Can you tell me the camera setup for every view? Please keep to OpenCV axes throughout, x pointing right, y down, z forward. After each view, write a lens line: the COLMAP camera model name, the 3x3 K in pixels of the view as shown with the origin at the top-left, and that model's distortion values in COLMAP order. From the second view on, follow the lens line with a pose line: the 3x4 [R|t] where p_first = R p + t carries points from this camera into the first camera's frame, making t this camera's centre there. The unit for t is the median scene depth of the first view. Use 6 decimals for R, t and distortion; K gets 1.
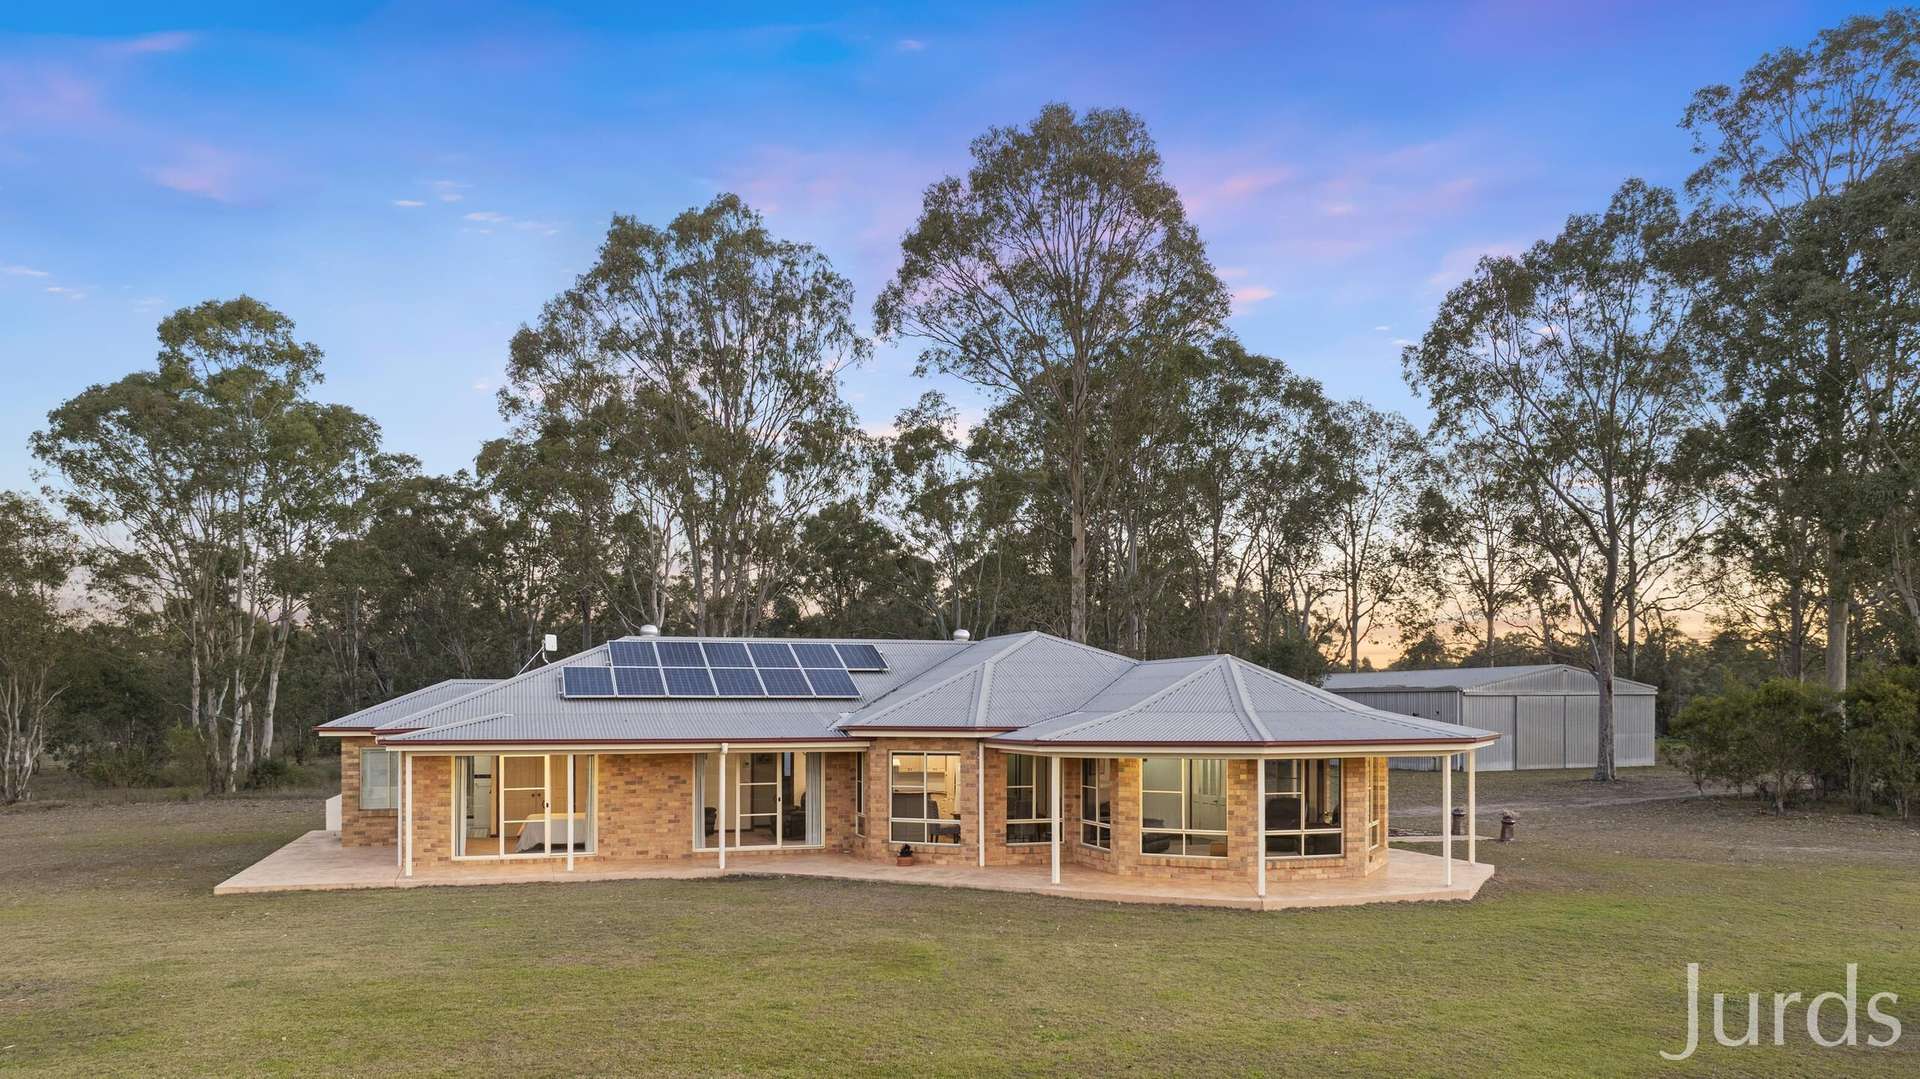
lens RADIAL K [[1421.3, 0, 959.8], [0, 1421.3, 580.6], [0, 0, 1]] dist [-0.009375, 0.005947]
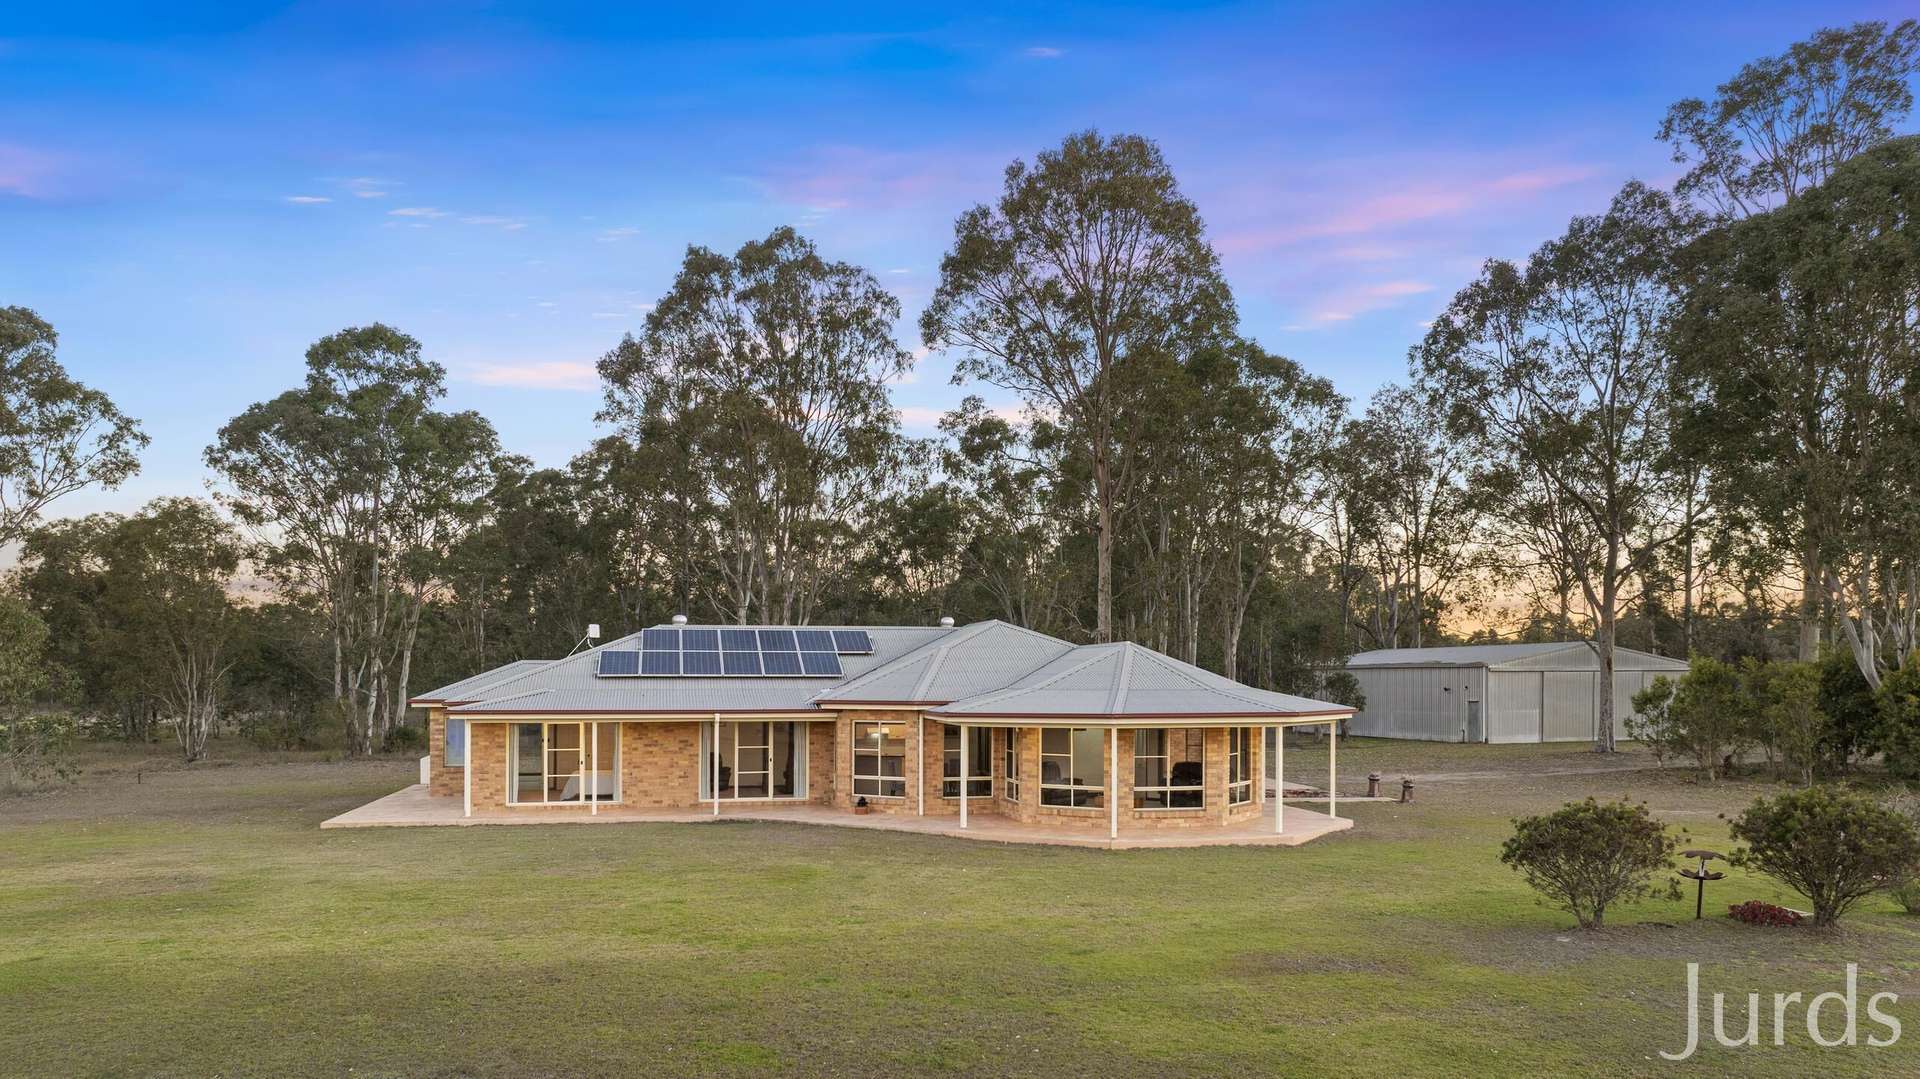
lens RADIAL K [[1429.7, 0, 960.0], [0, 1429.7, 539.5], [0, 0, 1]] dist [0.047643, -0.155120]
pose [[0.994557, -0.008111, -0.103875, 0.091671], [0.007350, 0.999943, -0.007702, -0.013843], [0.103932, 0.006896, 0.994561, -0.116745]]
